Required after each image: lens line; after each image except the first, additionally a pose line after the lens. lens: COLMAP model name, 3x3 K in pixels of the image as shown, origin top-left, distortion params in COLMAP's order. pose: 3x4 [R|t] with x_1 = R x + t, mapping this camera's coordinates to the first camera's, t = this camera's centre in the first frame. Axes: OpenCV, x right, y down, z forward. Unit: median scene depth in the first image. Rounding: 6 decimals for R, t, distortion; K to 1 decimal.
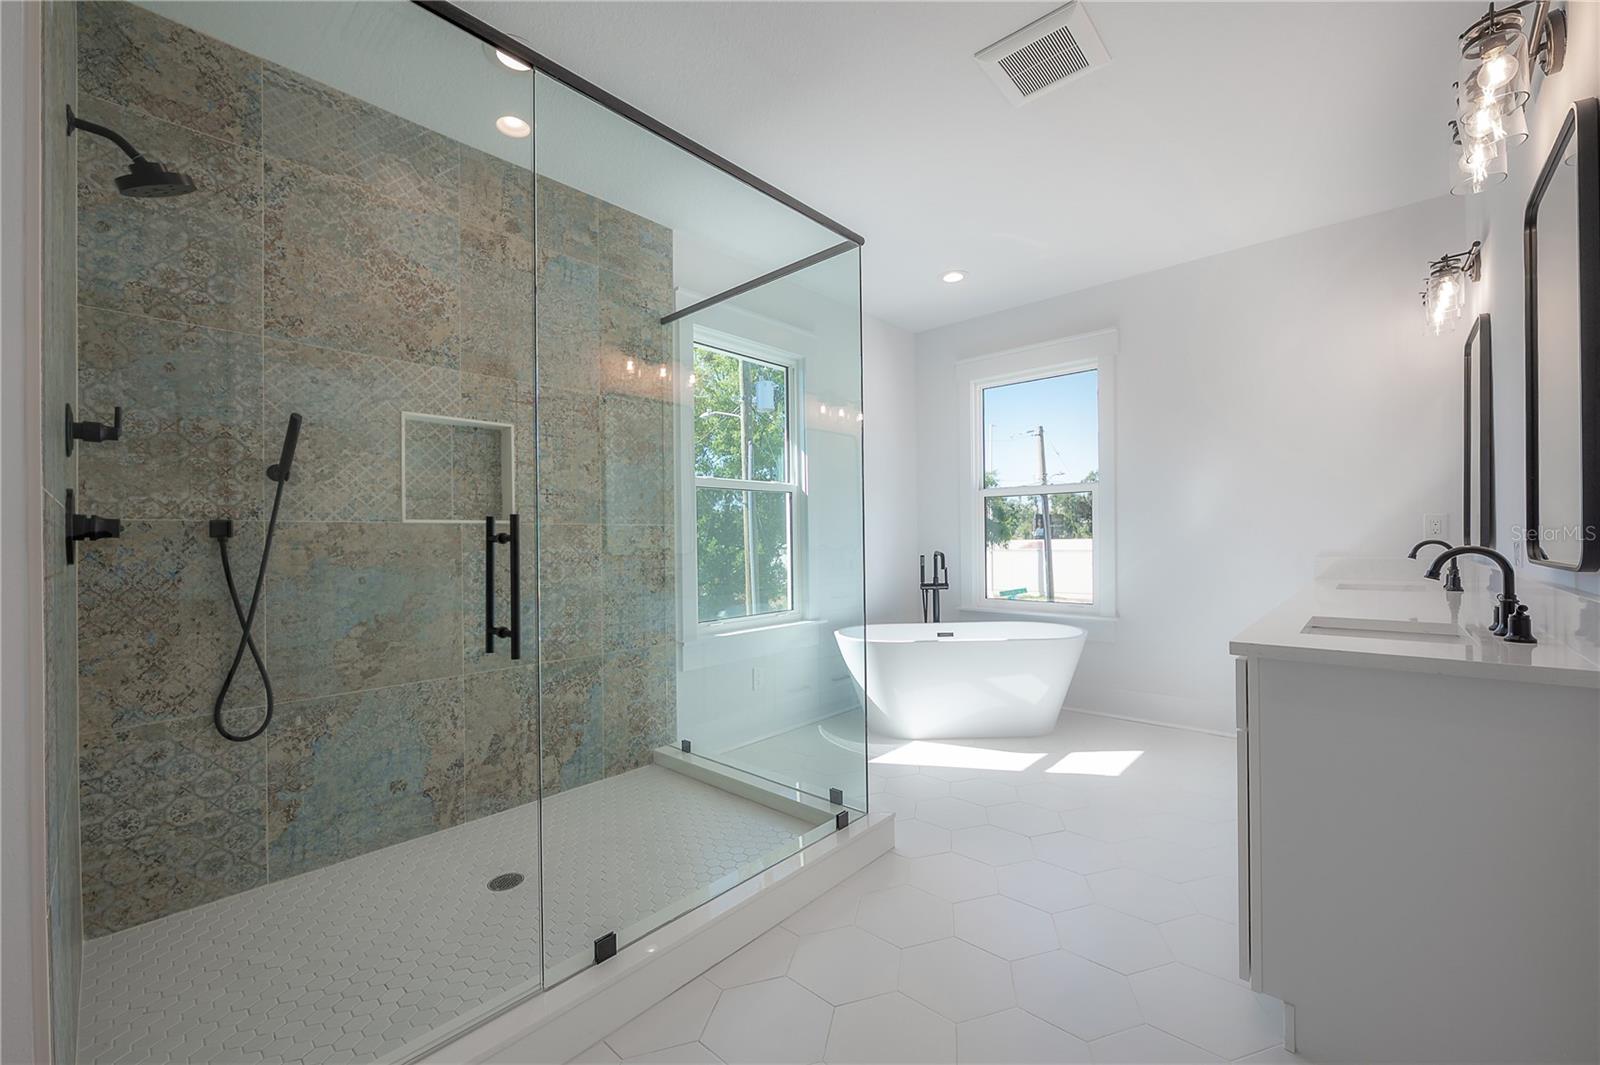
lens RADIAL K [[638.3, 0, 800.0], [0, 638.3, 532.5], [0, 0, 1]] dist [-0.002713, -0.000227]
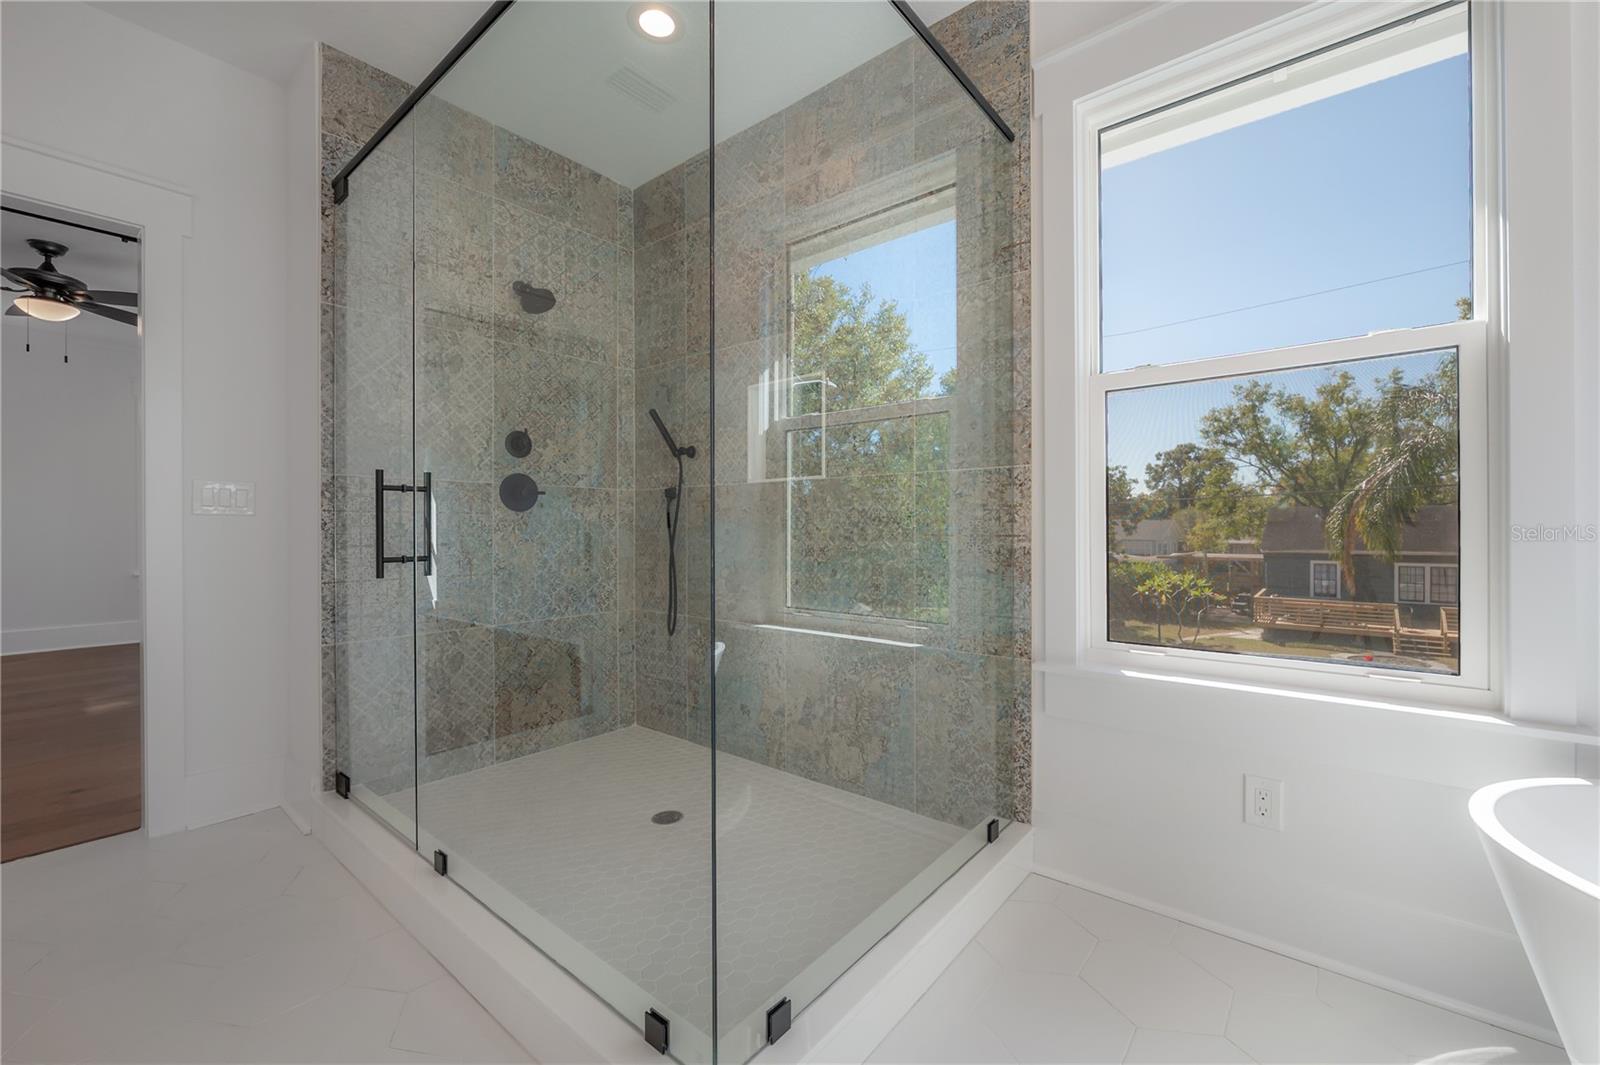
lens RADIAL K [[638.3, 0, 800.0], [0, 638.3, 532.5], [0, 0, 1]] dist [-0.002713, -0.000227]
pose [[0.066621, 0.013775, -0.997683, 0.444189], [0.005019, 0.999887, 0.014140, 0.047989], [0.997766, -0.005949, 0.066545, 0.850211]]
